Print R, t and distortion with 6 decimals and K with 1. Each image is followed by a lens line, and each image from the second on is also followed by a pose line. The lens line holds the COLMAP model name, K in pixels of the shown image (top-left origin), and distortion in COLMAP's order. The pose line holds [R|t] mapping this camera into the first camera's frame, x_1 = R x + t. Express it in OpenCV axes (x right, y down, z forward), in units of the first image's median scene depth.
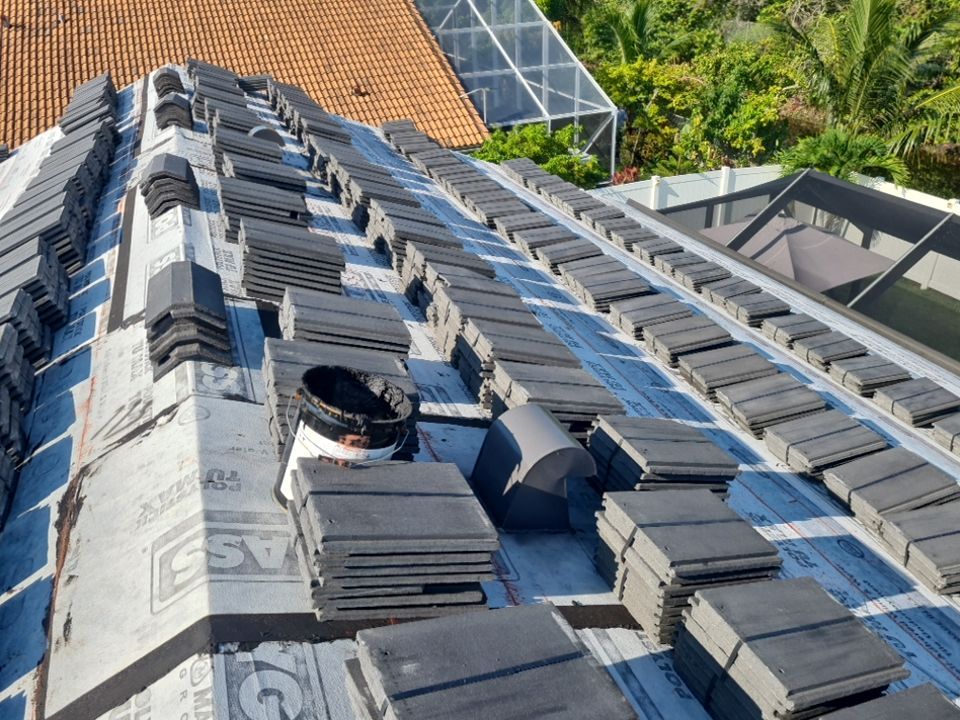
lens RADIAL K [[746.1, 0, 479.6], [0, 746.1, 364.8], [0, 0, 1]] dist [0.037681, -0.023027]
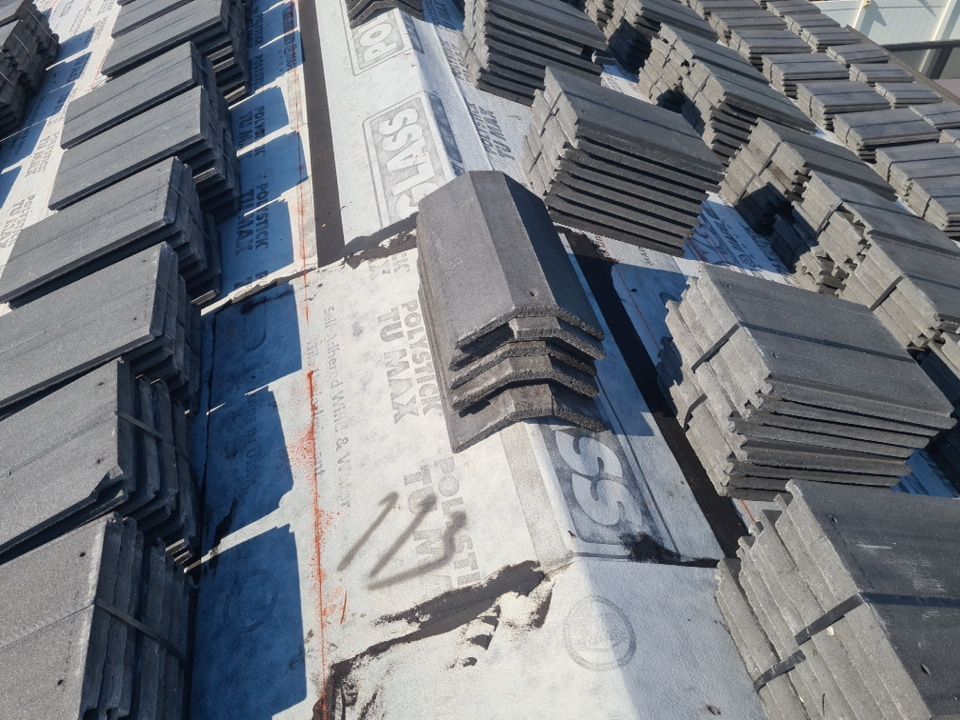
lens RADIAL K [[746.1, 0, 478.6], [0, 746.1, 360.0], [0, 0, 1]] dist [0.037681, -0.023027]
pose [[0.984481, 0.159780, -0.072578, -0.318669], [-0.136761, 0.957686, 0.253247, -0.132178], [0.109971, -0.239391, 0.964675, 0.438898]]
